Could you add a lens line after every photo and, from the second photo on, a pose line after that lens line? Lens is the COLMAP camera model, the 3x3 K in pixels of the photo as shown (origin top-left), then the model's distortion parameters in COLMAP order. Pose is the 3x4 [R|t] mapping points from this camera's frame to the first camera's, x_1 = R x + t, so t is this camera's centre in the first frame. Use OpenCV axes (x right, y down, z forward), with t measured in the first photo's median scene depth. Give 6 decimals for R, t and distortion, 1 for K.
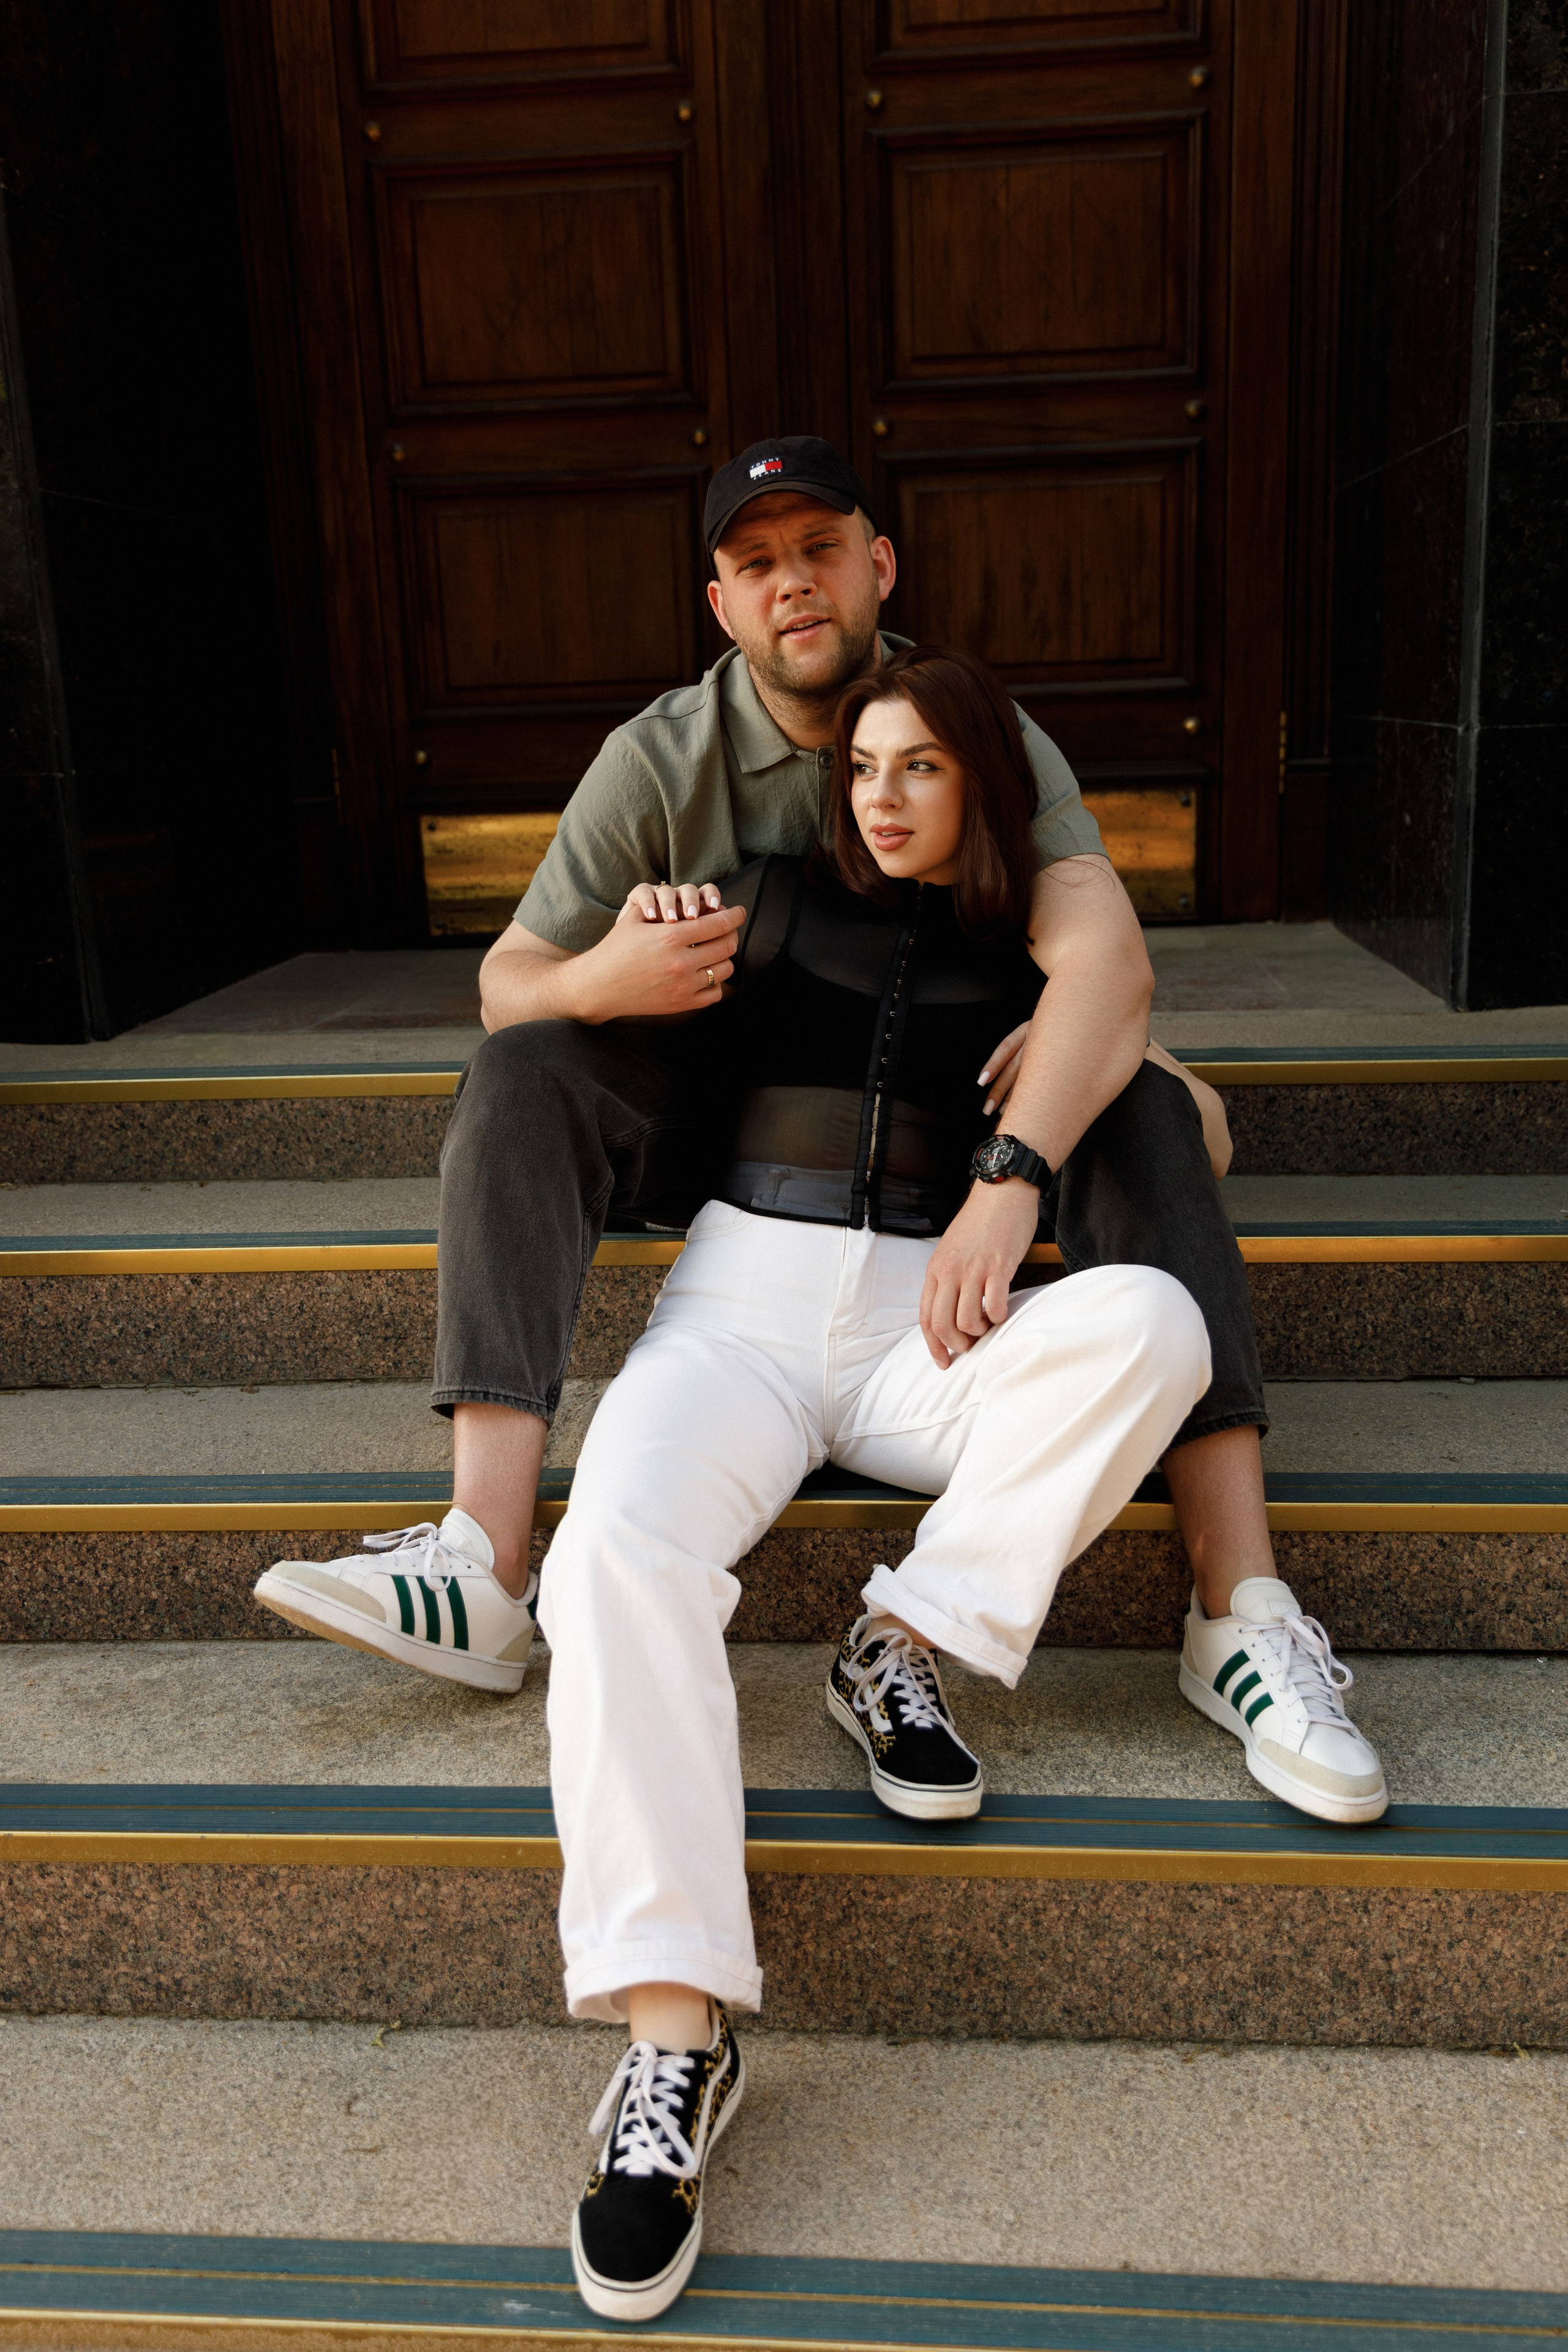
lens RADIAL K [[2017.0, 0, 783.5], [0, 2017.0, 1177.2], [0, 0, 1]] dist [-0.002956, 0.008400]
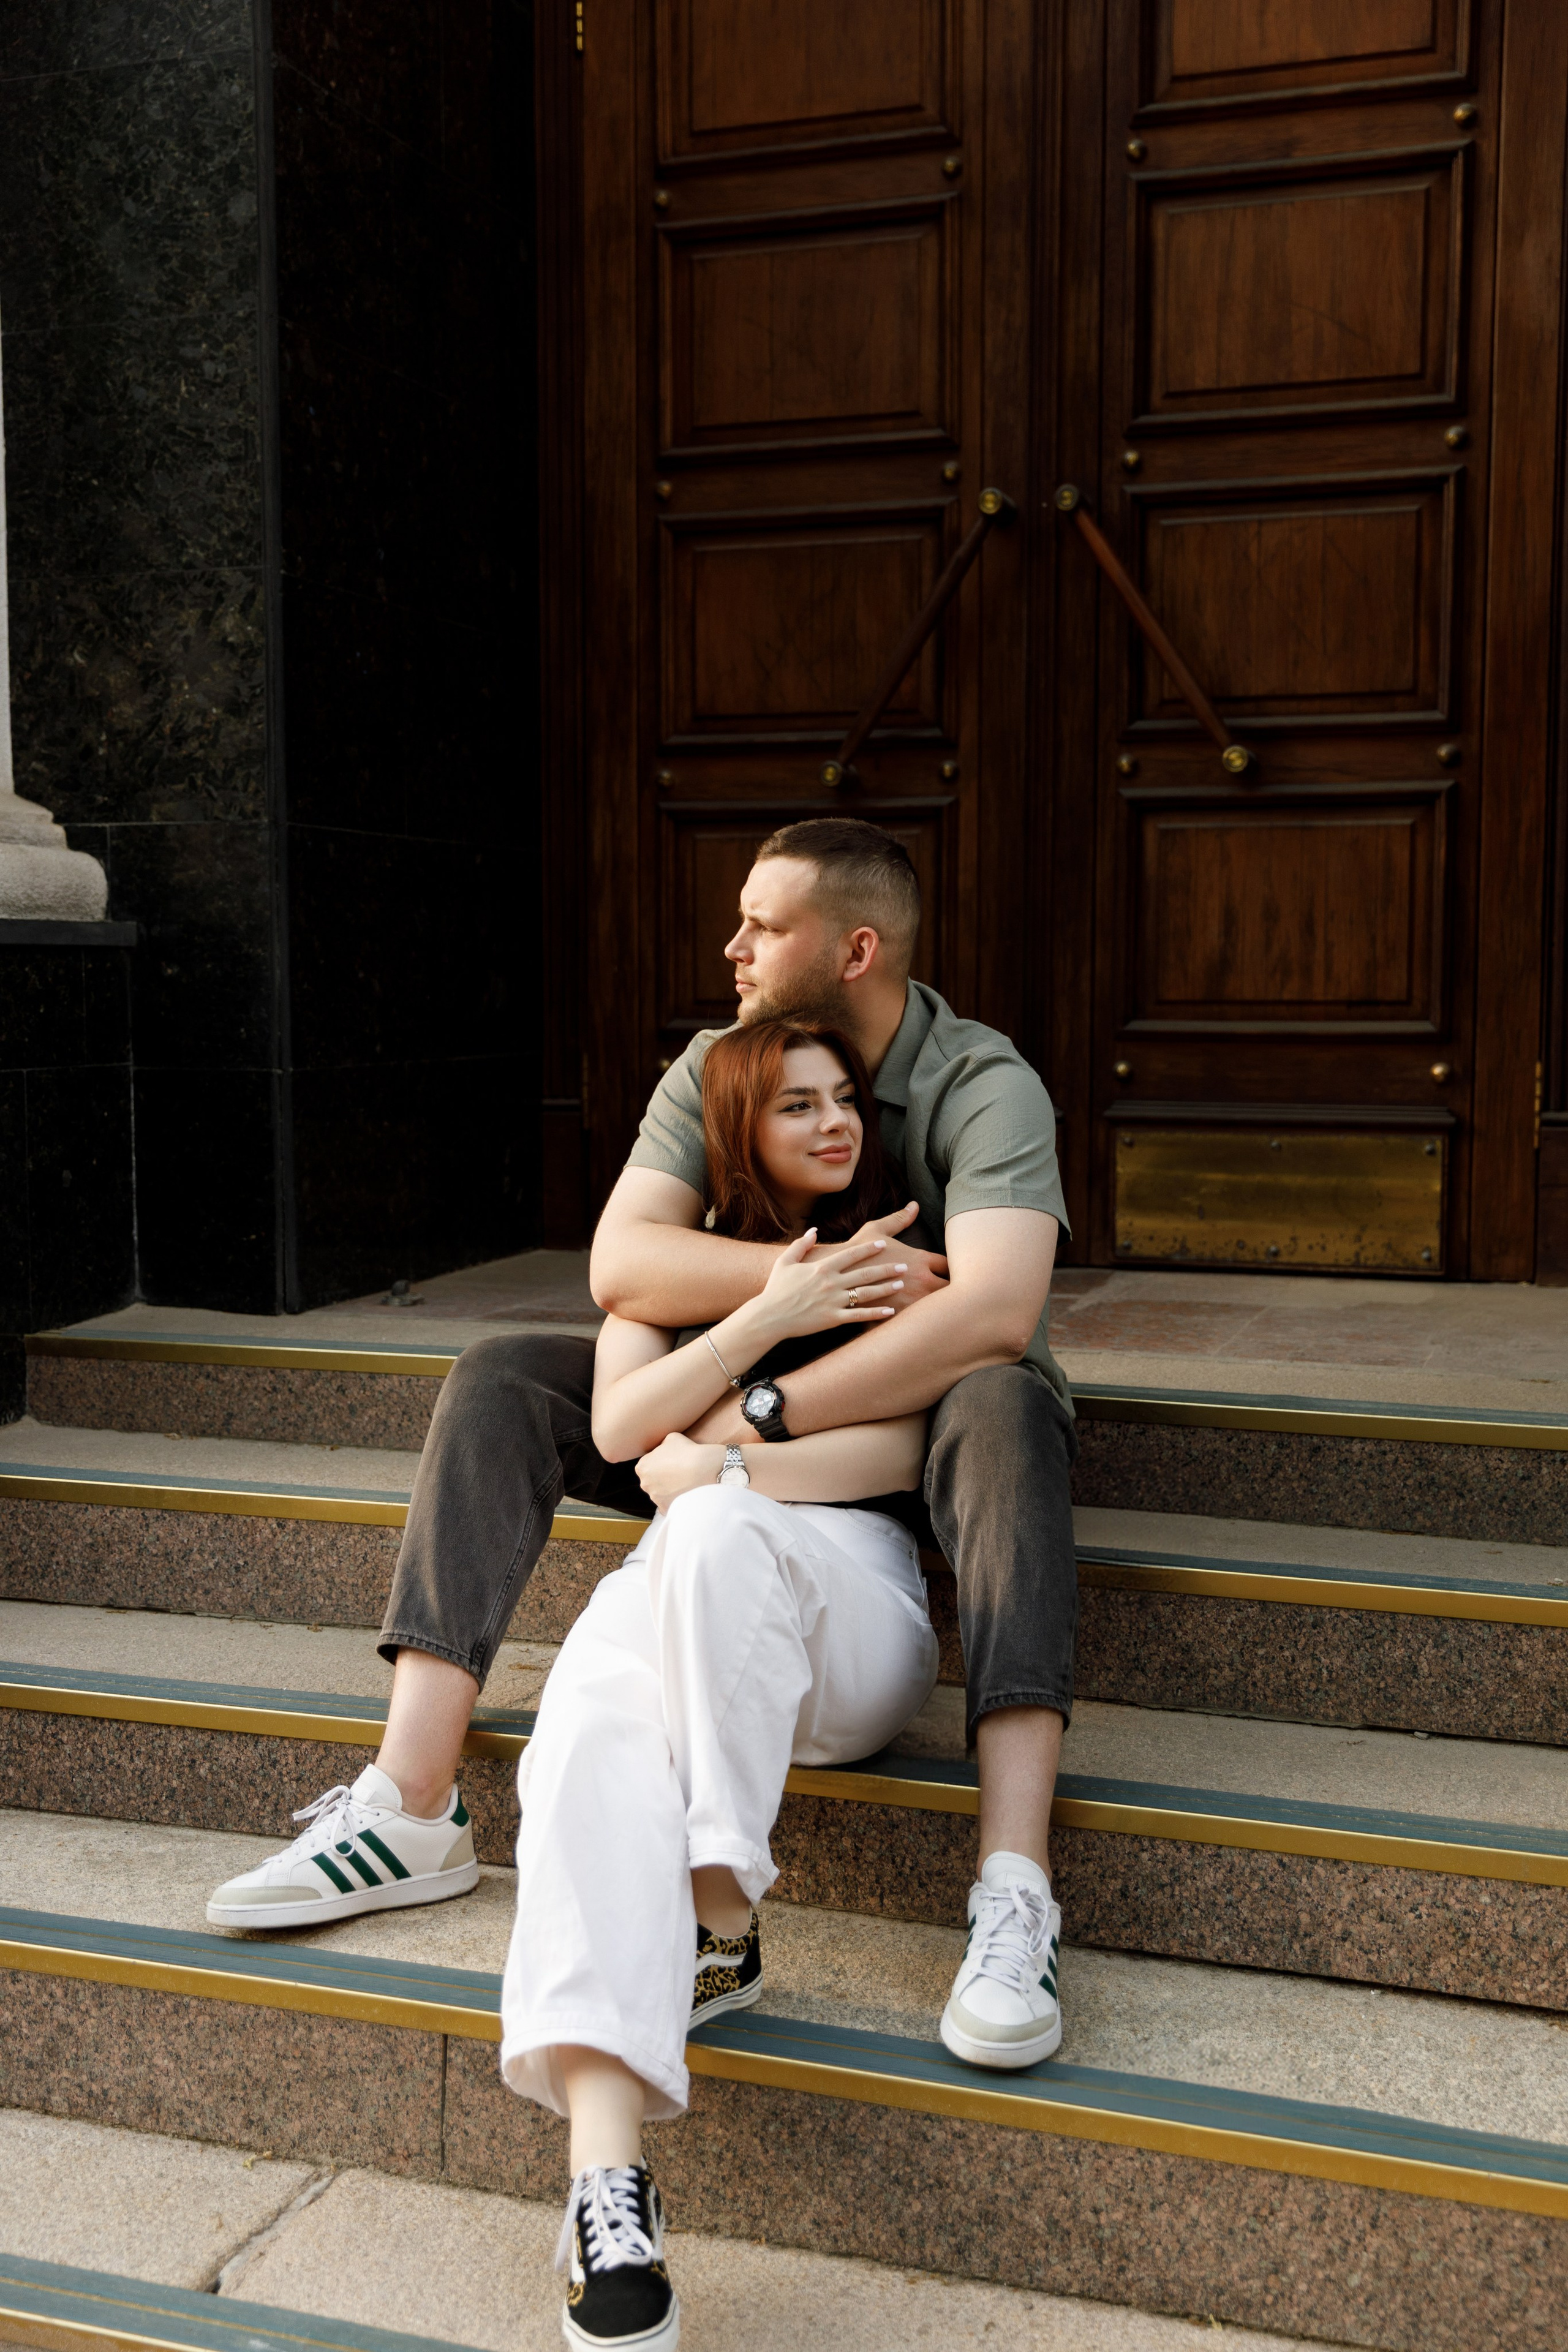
lens RADIAL K [[2466.1, 0, 785.8], [0, 2466.1, 1185.0], [0, 0, 1]] dist [0.006546, 0.000000]
pose [[0.969524, 0.058398, -0.237933, 0.254940], [-0.093651, 0.985761, -0.139663, 0.026395], [0.226389, 0.157689, 0.961188, -0.243878]]
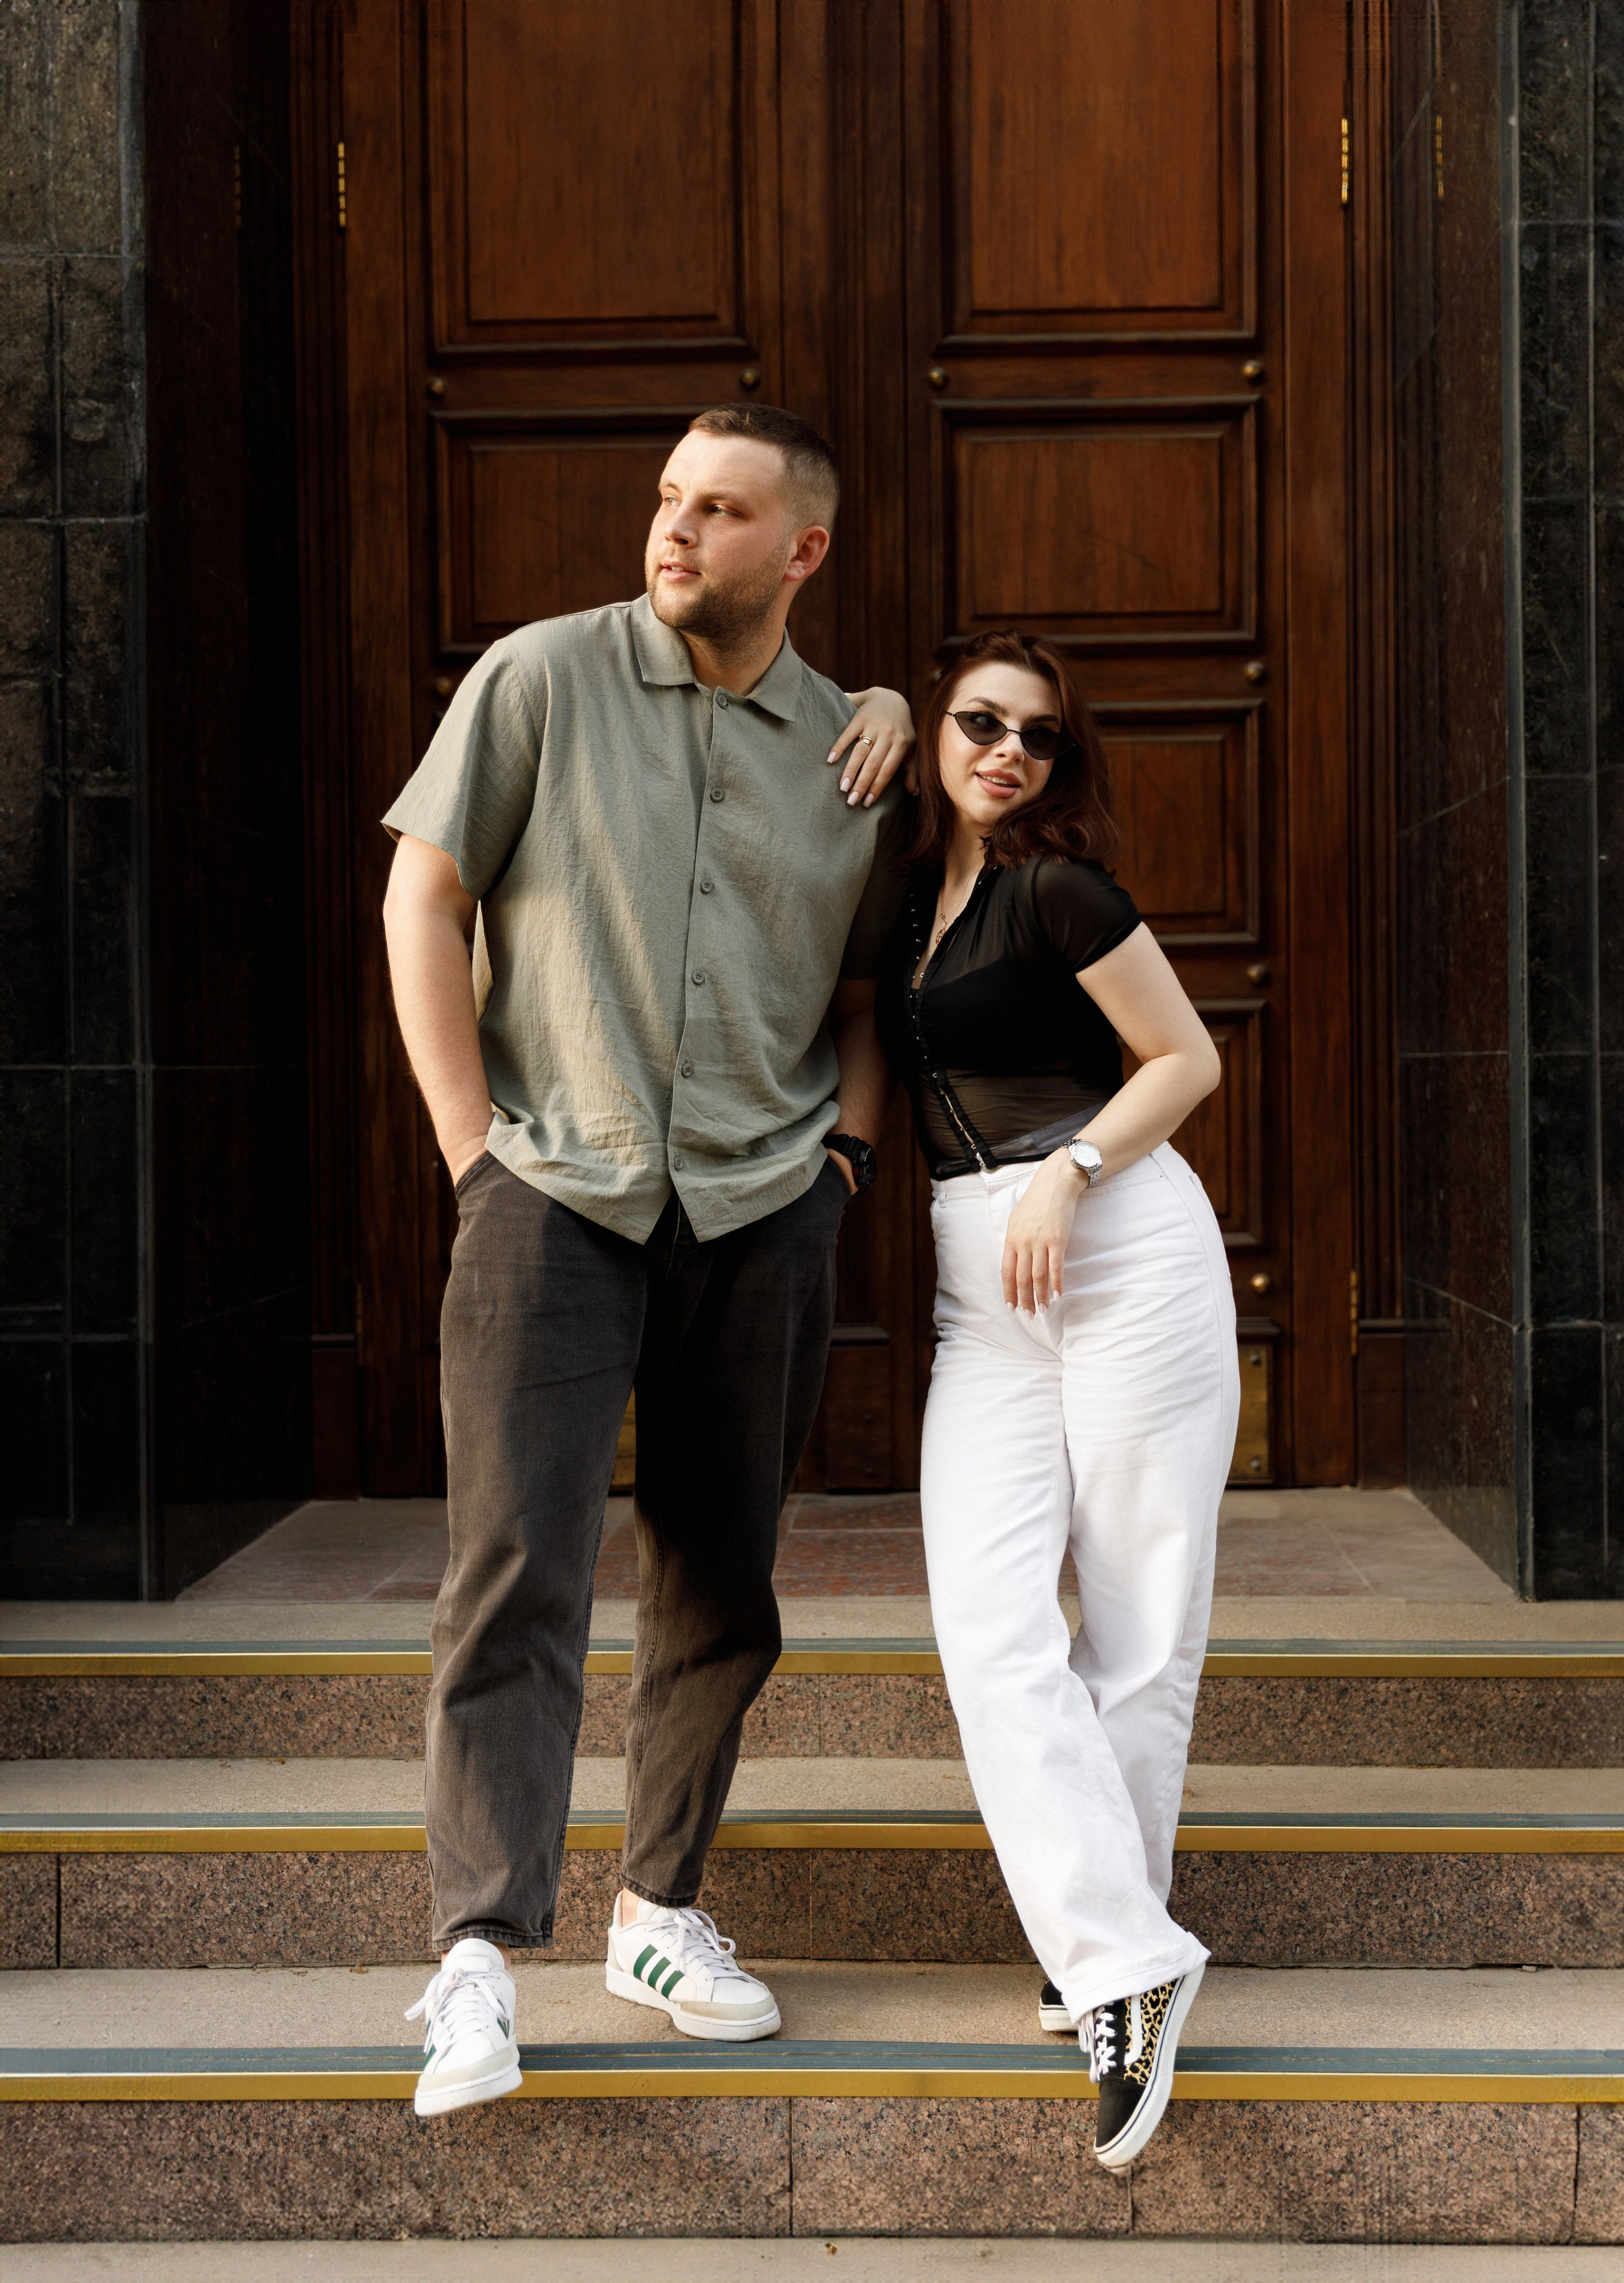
lens RADIAL K [[2763.2, 0, 854.7], [0, 2763.2, 1111.8], [0, 0, 1]] dist [0.007806, 0.000000]
pose [[0.998579, 0.023837, 0.047655, -0.078934], [-0.012555, 0.974435, -0.224319, -0.006242], [-0.051784, 0.223402, 0.973350, -0.412323]]
